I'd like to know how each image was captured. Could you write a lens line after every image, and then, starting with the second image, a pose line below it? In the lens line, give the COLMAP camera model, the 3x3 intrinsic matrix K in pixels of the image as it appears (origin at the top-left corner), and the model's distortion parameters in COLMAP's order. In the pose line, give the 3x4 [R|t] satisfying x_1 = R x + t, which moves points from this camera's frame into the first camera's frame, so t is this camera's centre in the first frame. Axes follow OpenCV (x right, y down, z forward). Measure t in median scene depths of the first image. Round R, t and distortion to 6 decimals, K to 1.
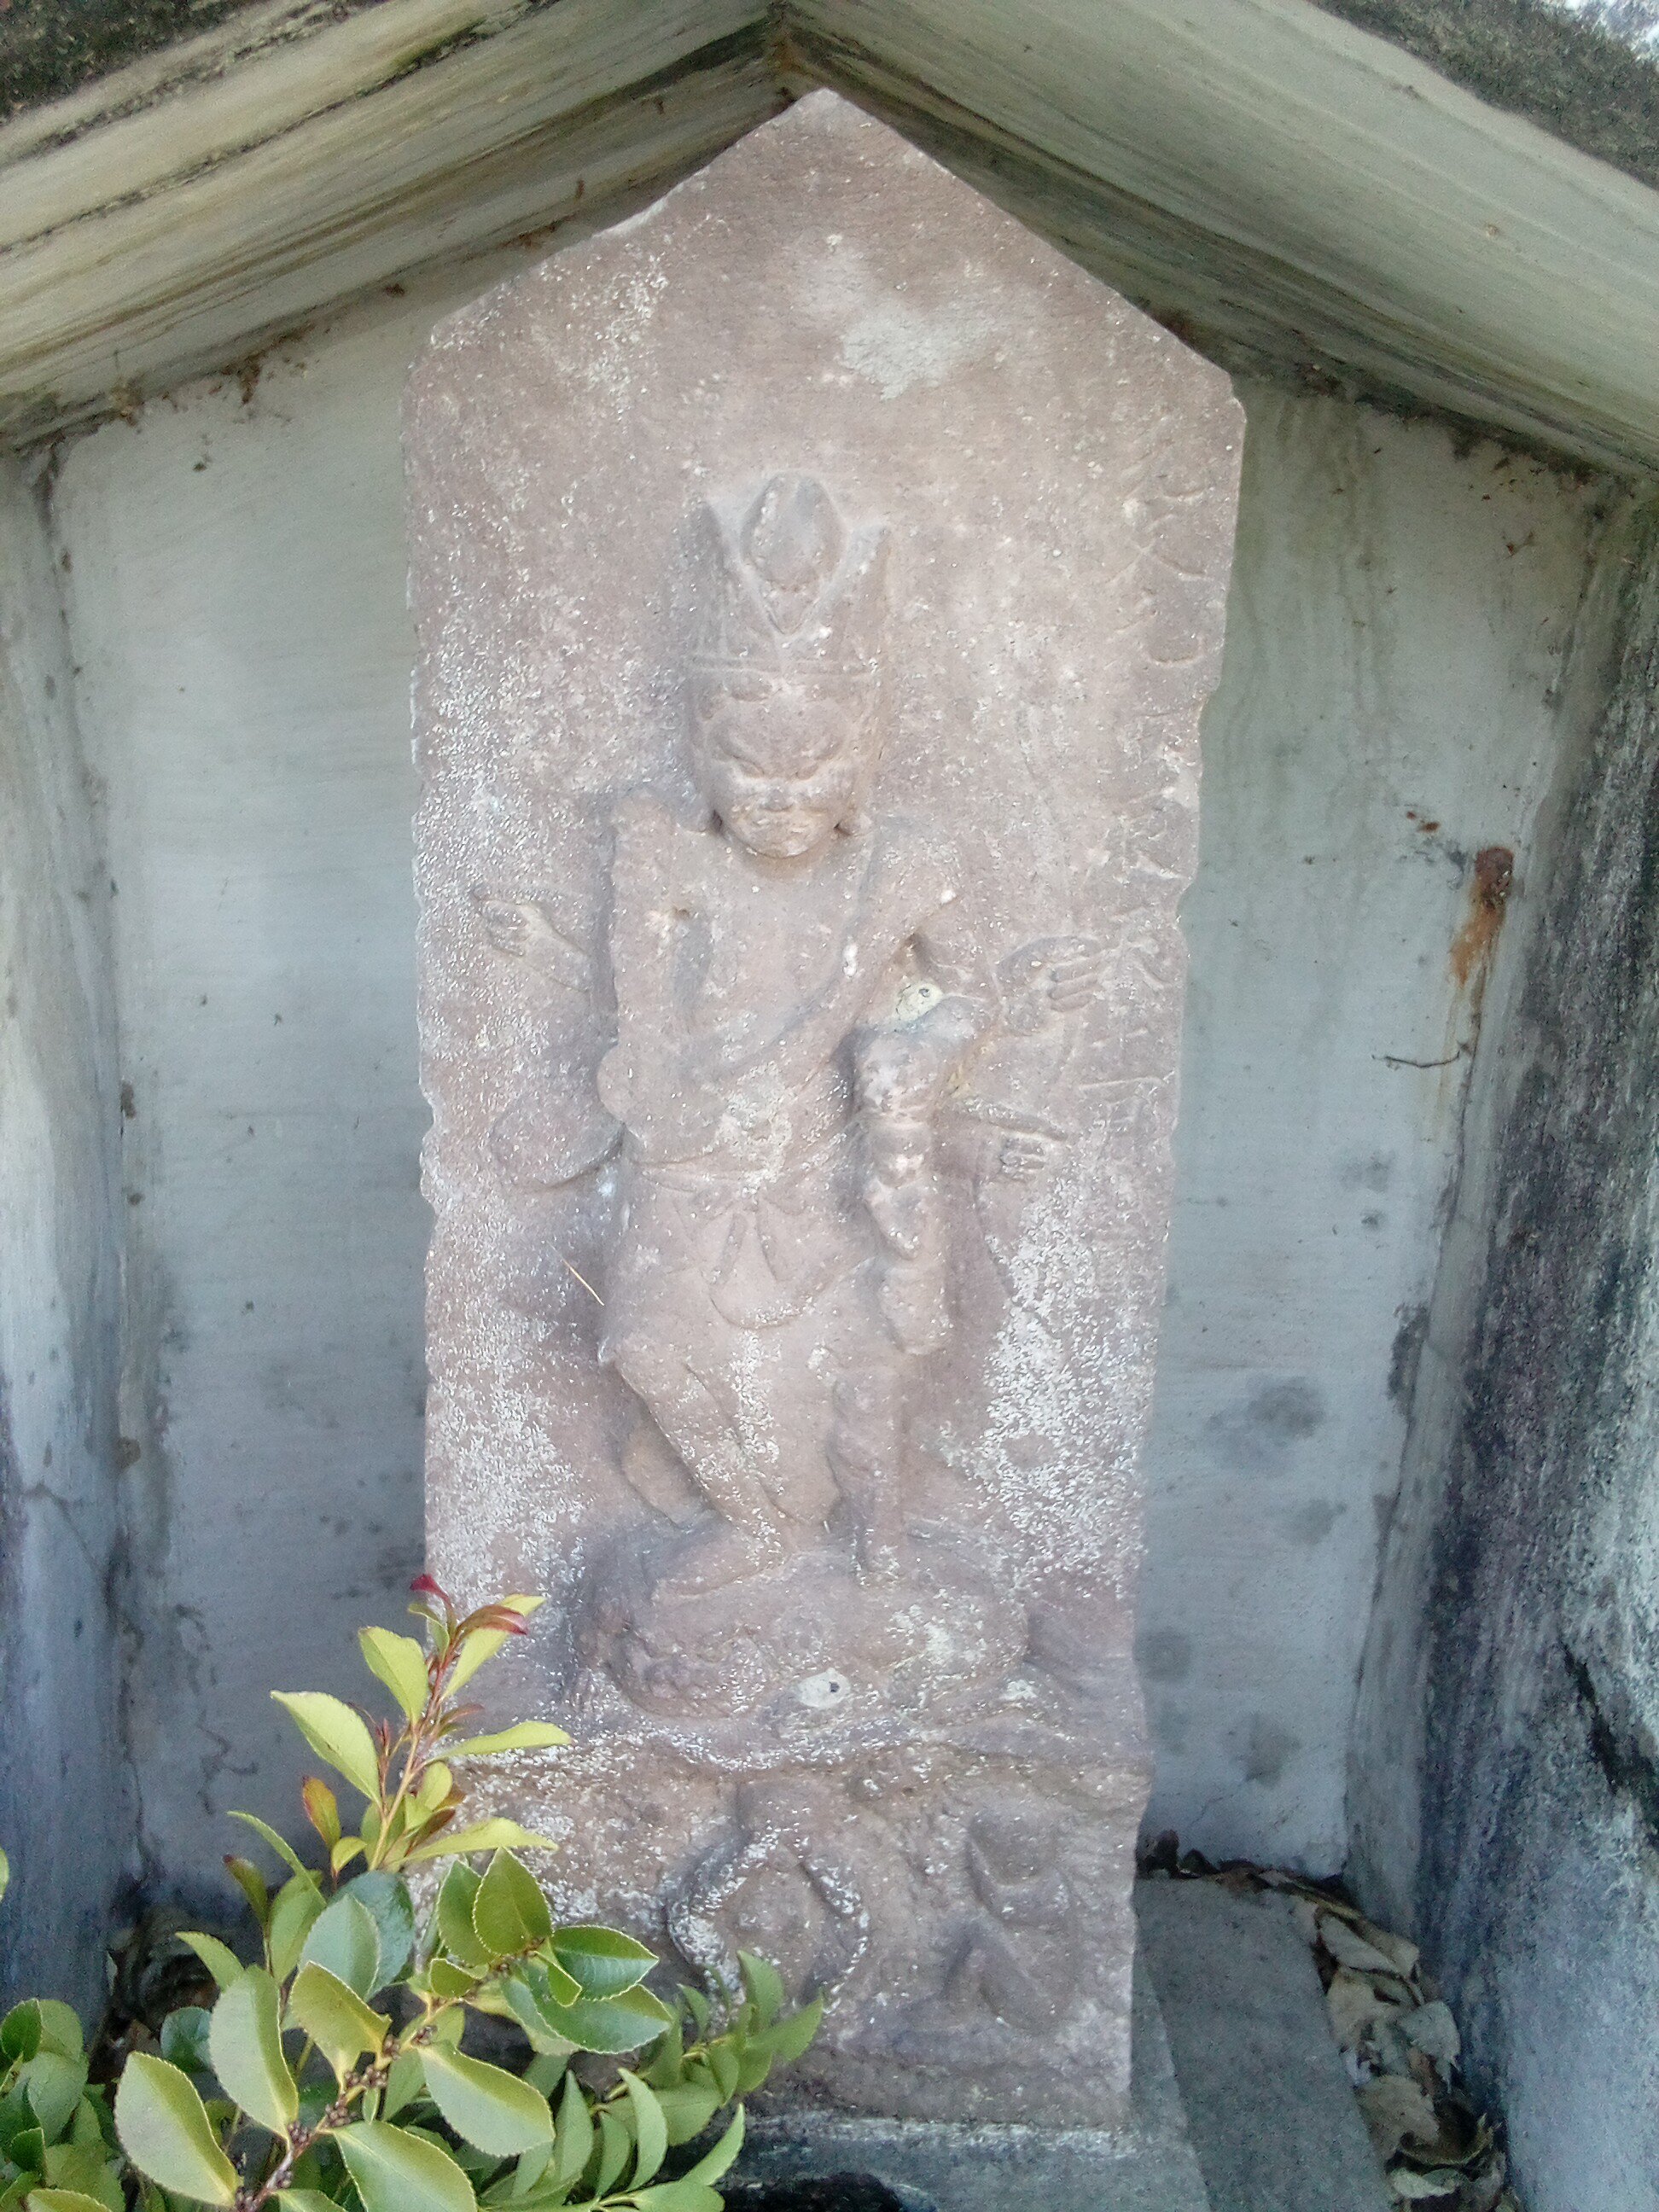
lens RADIAL K [[1796.1, 0, 829.5], [0, 1796.1, 1106.0], [0, 0, 1]] dist [0.084454, -0.132053]
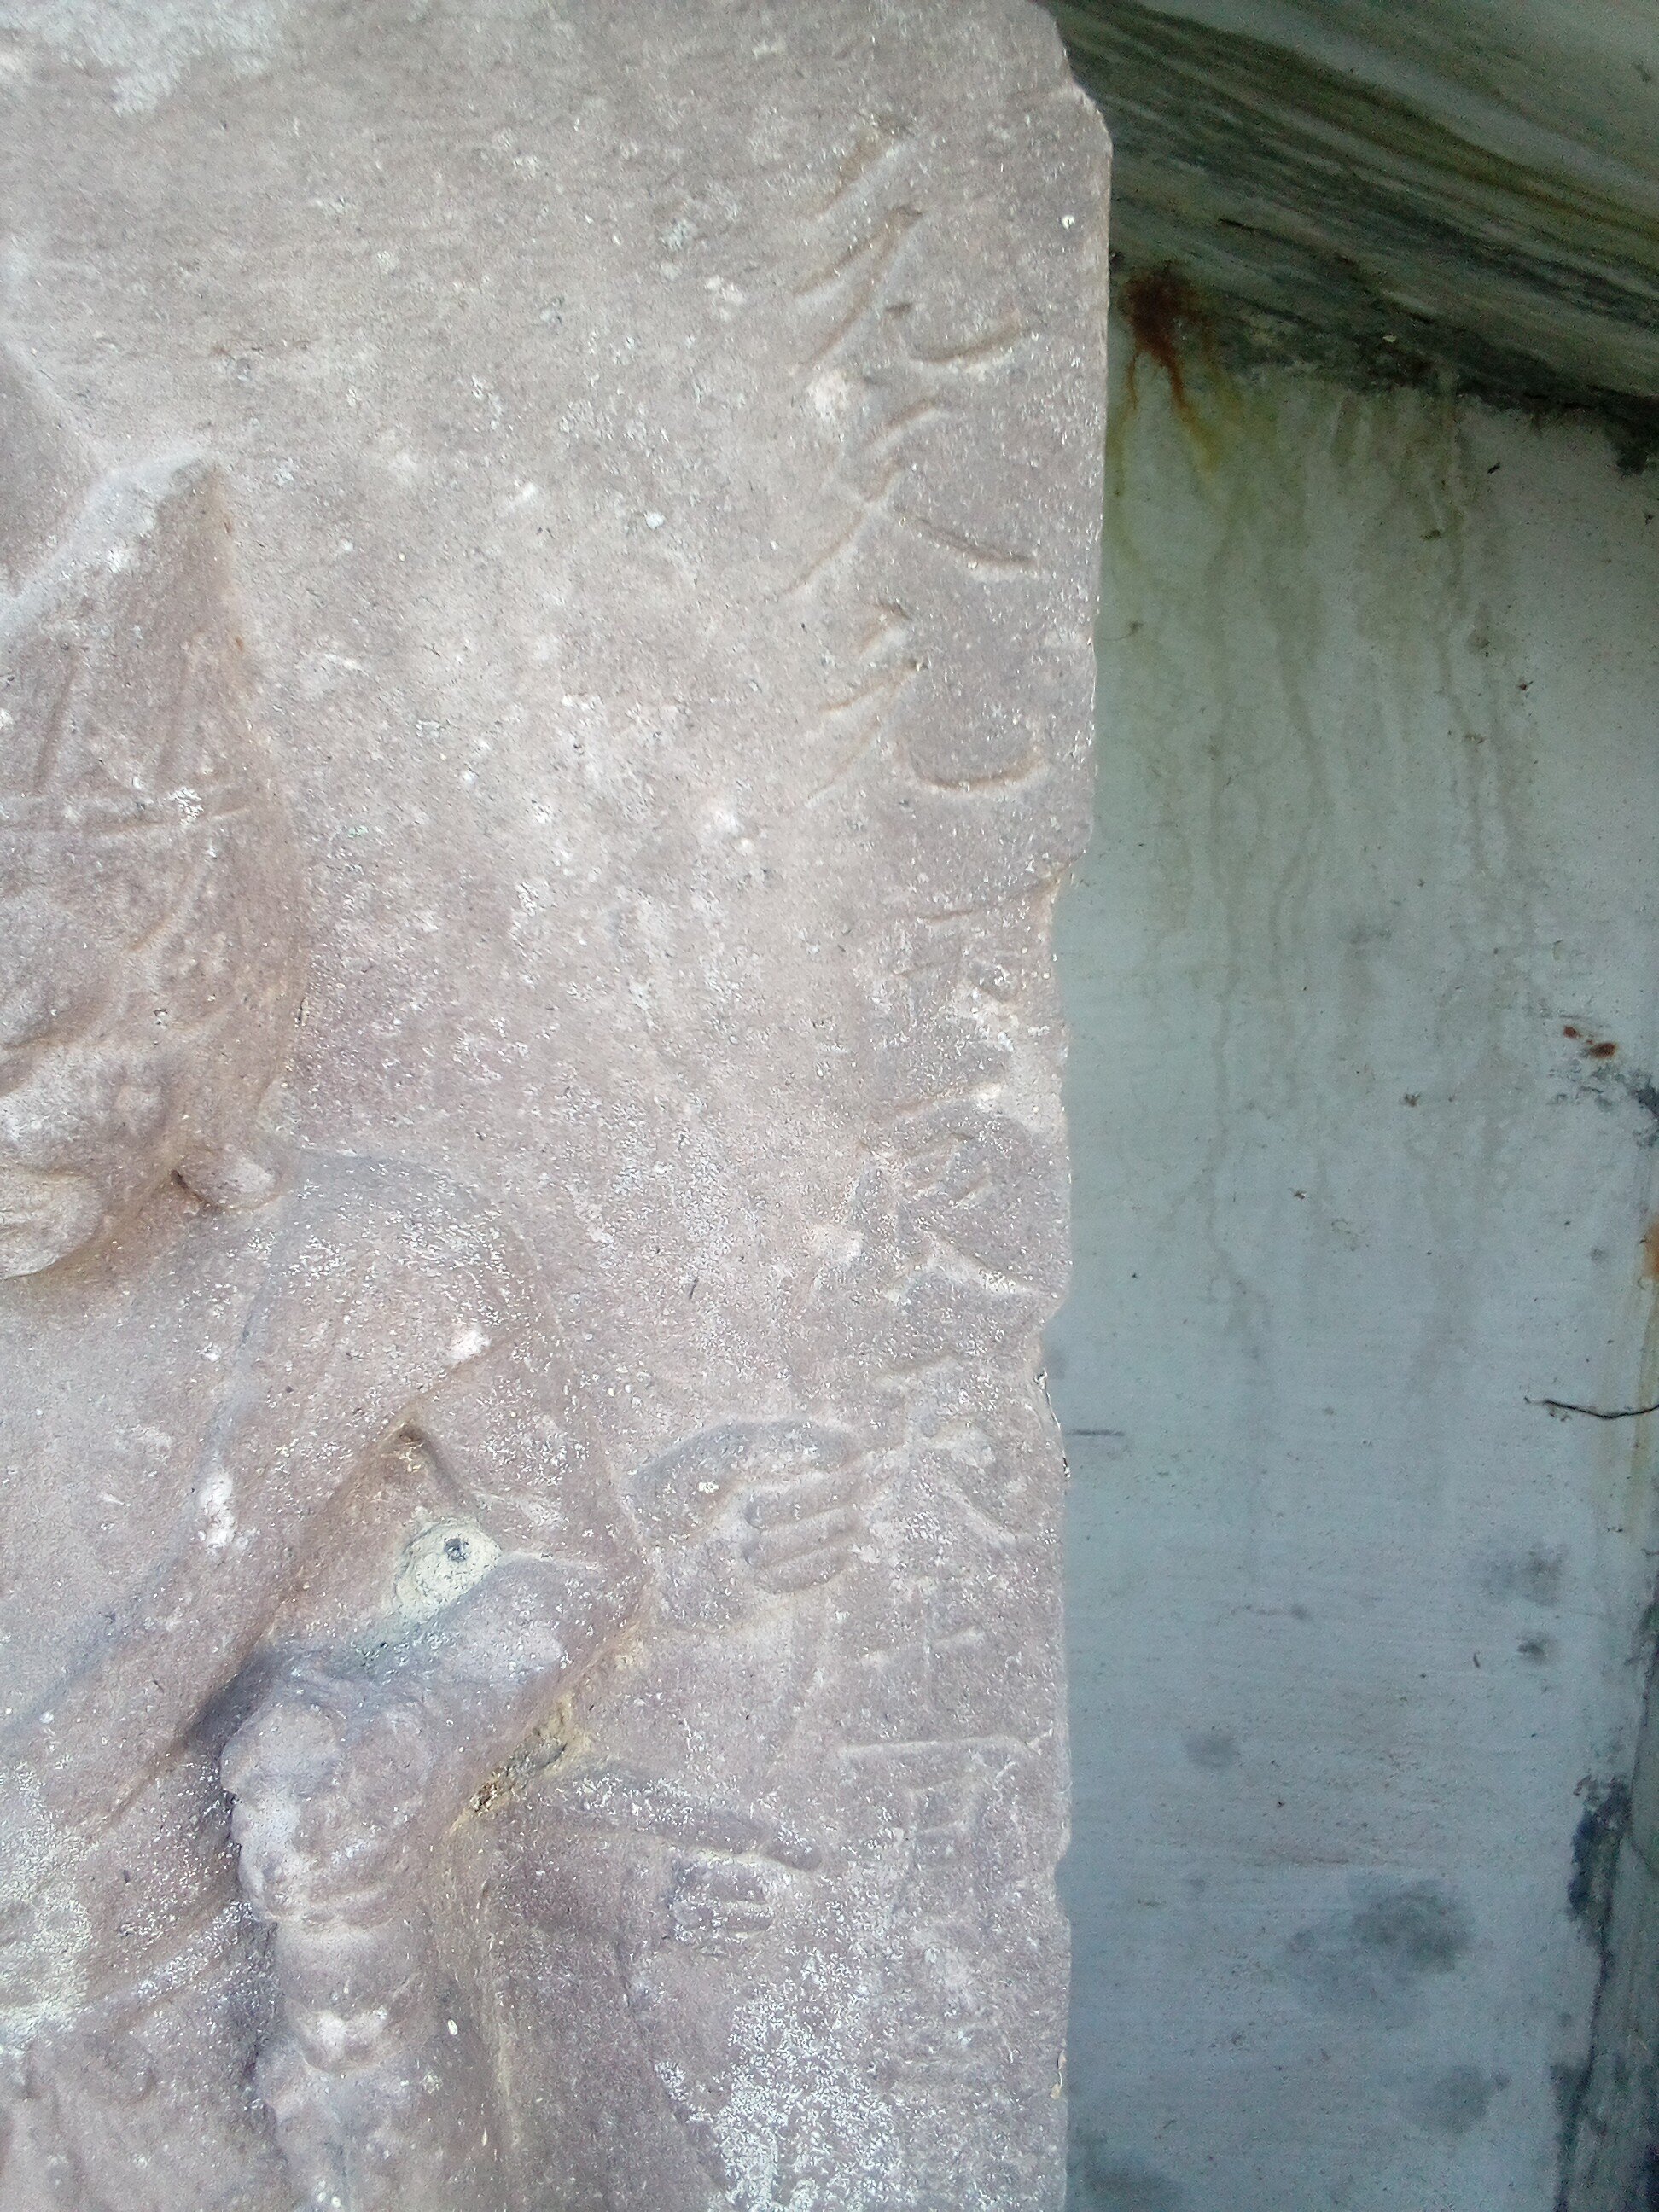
lens RADIAL K [[1796.1, 0, 829.5], [0, 1796.1, 1106.0], [0, 0, 1]] dist [0.084454, -0.132053]
pose [[0.997281, -0.010937, -0.072880, 0.175498], [0.004707, 0.996361, -0.085105, -0.132498], [0.073545, 0.084530, 0.993703, 0.569920]]
